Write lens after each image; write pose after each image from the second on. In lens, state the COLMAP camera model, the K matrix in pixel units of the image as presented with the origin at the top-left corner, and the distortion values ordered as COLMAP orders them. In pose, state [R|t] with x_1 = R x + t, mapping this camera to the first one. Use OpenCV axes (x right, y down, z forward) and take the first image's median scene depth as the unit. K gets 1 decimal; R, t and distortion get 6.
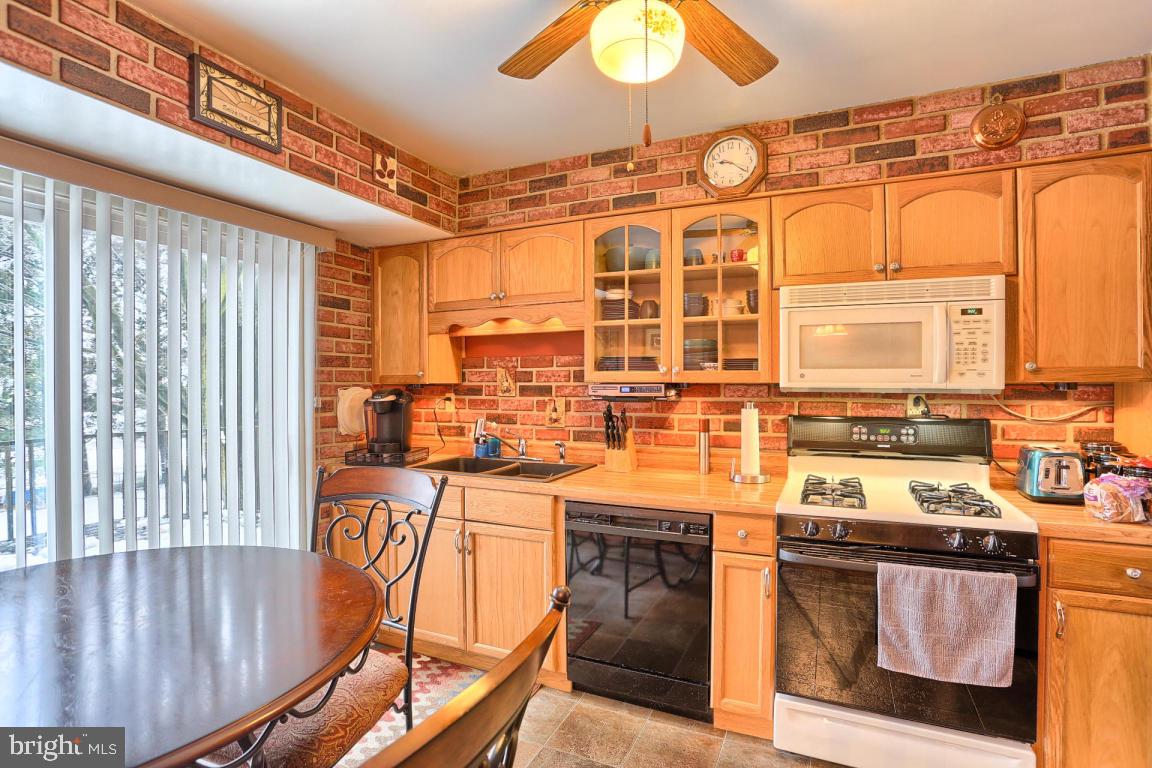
lens RADIAL K [[568.0, 0, 577.6], [0, 568.0, 389.7], [0, 0, 1]] dist [-0.062394, 0.023268]
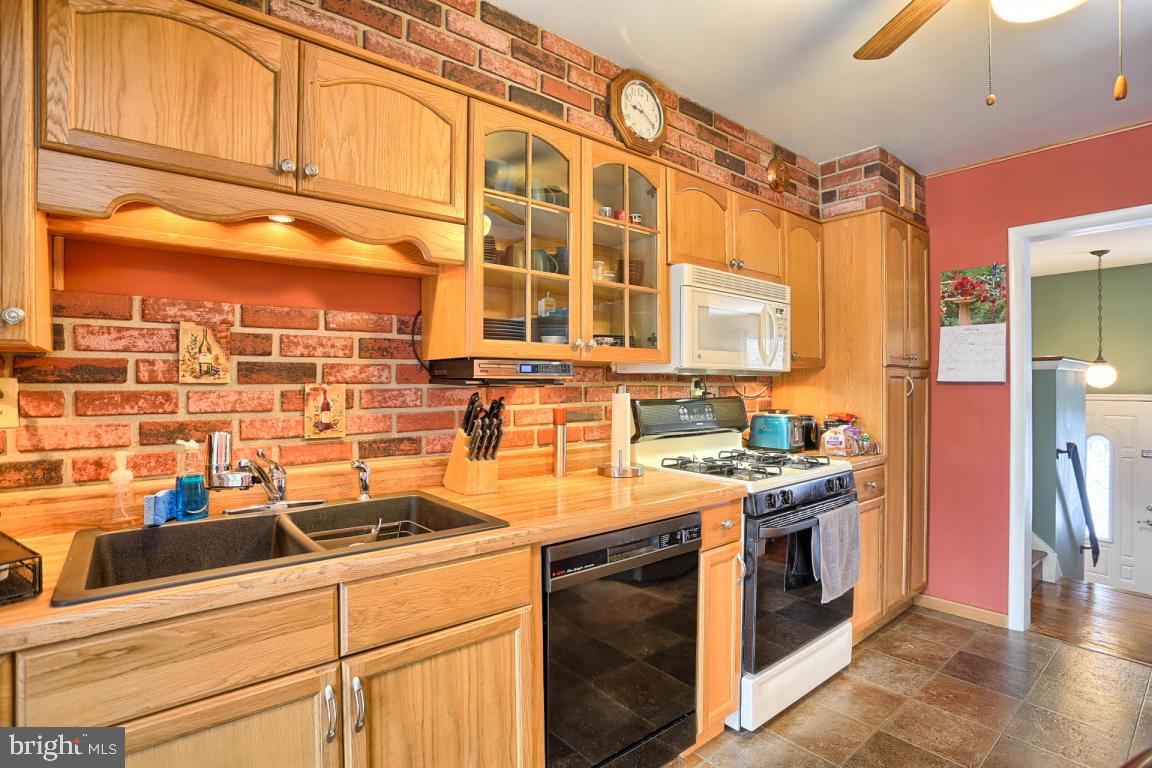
lens RADIAL K [[568.0, 0, 605.5], [0, 568.0, 381.8], [0, 0, 1]] dist [-0.062394, 0.023268]
pose [[0.425036, 0.002654, 0.905172, -0.454778], [0.013457, 0.999867, -0.009251, 0.021086], [-0.905076, 0.016113, 0.424944, 0.570736]]
